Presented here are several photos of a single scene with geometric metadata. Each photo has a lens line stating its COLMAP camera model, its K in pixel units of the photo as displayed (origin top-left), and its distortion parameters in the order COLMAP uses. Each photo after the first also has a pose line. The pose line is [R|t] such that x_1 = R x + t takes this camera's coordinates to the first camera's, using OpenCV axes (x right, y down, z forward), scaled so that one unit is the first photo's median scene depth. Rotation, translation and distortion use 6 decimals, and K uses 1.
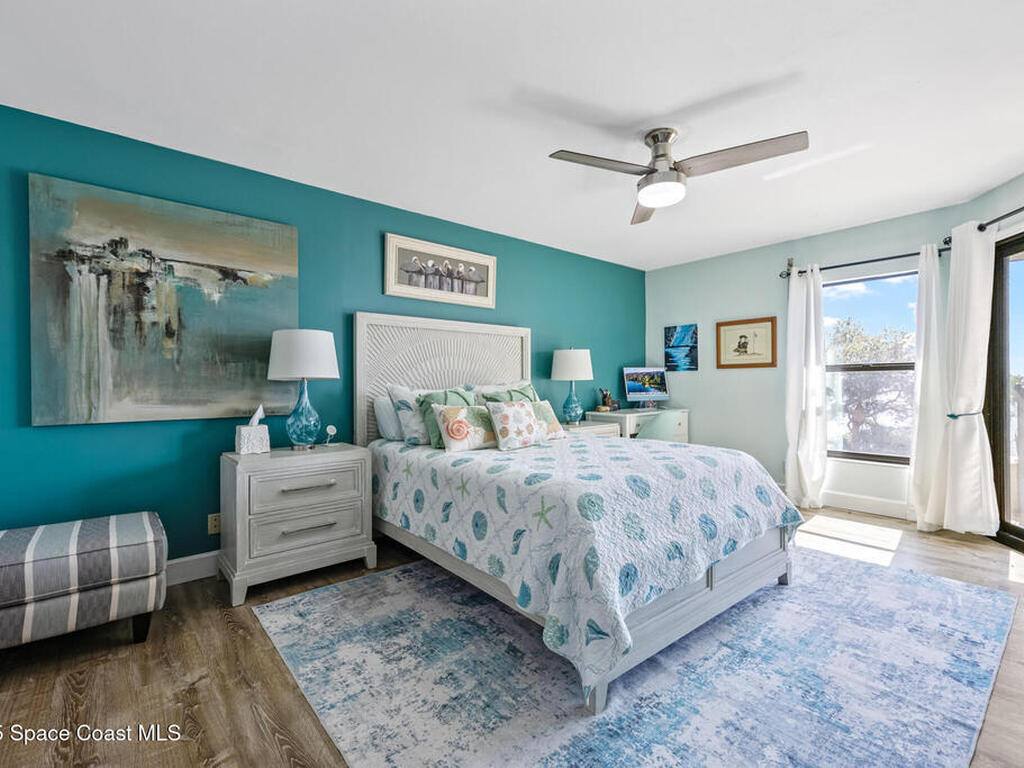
lens RADIAL K [[467.0, 0, 512.0], [0, 467.0, 384.0], [0, 0, 1]] dist [0.002629, 0.000430]
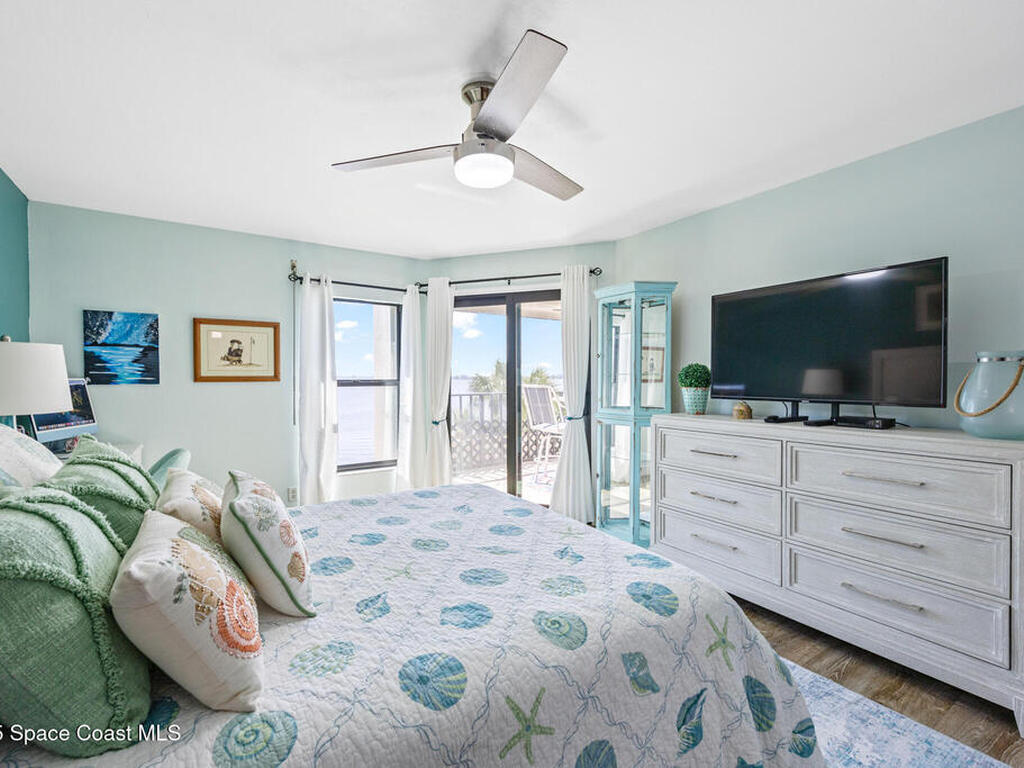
lens RADIAL K [[467.0, 0, 512.0], [0, 467.0, 384.0], [0, 0, 1]] dist [0.002629, 0.000430]
pose [[0.118048, -0.004629, 0.992997, -0.213683], [0.006476, 0.999971, 0.003892, -0.028556], [-0.992987, 0.005971, 0.118074, 0.423124]]
